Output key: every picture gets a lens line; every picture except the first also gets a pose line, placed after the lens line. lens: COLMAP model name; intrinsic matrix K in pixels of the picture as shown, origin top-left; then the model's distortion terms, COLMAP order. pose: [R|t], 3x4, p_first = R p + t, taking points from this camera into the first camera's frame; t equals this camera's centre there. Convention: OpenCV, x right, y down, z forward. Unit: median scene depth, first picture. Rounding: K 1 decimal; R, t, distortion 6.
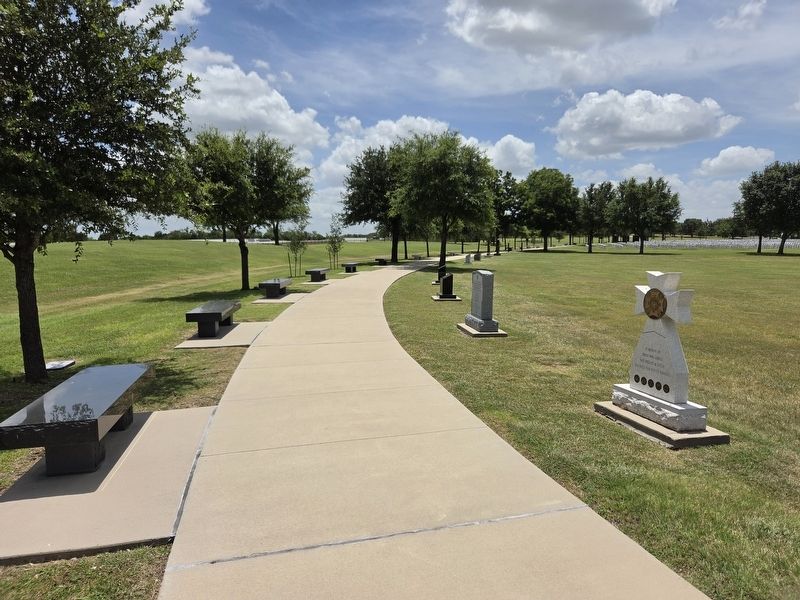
lens RADIAL K [[538.0, 0, 399.8], [0, 538.0, 300.1], [0, 0, 1]] dist [0.029287, -0.011086]
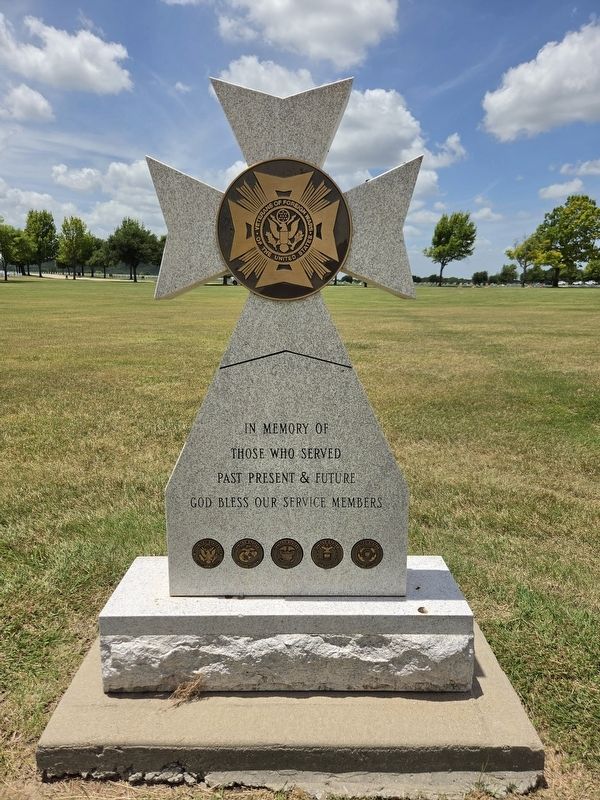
lens RADIAL K [[538.0, 0, 298.2], [0, 538.0, 393.9], [0, 0, 1]] dist [0.029287, -0.011086]
pose [[0.283410, -0.204461, 0.936950, 0.241536], [0.107604, 0.977618, 0.180788, 0.033561], [-0.952943, 0.049582, 0.299068, 0.919346]]
